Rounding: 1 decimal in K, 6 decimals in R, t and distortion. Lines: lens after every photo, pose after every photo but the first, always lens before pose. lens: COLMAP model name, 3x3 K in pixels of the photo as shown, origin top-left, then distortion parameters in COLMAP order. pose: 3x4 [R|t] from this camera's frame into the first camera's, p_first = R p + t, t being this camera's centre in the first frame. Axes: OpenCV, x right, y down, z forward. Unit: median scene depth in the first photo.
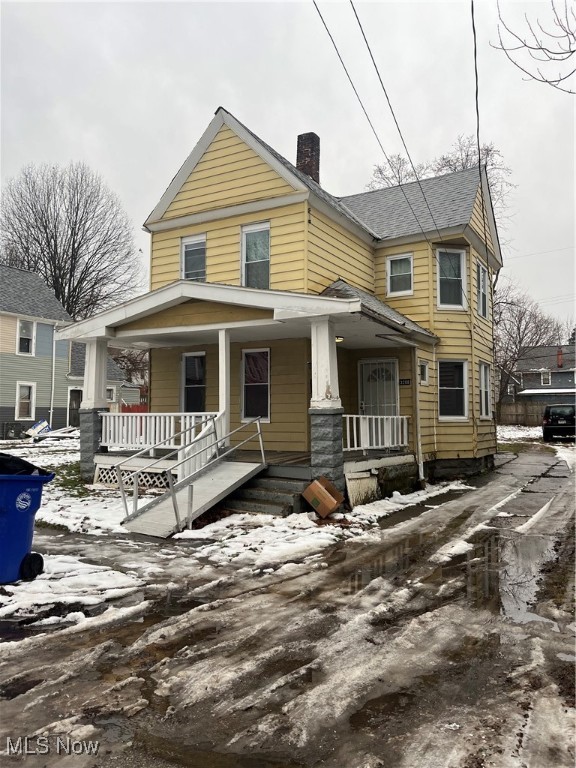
lens RADIAL K [[596.0, 0, 320.1], [0, 596.0, 383.6], [0, 0, 1]] dist [0.047192, -0.068507]
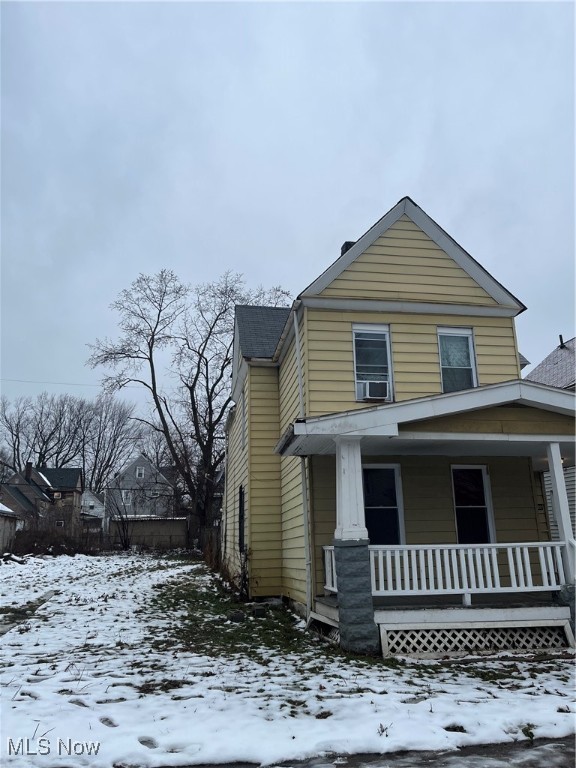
lens RADIAL K [[596.0, 0, 320.1], [0, 596.0, 383.6], [0, 0, 1]] dist [0.047192, -0.068507]
pose [[0.775770, 0.146660, 0.613736, -0.879144], [-0.014216, 0.976431, -0.215362, 0.015969], [-0.630856, 0.158347, 0.759571, 0.490101]]
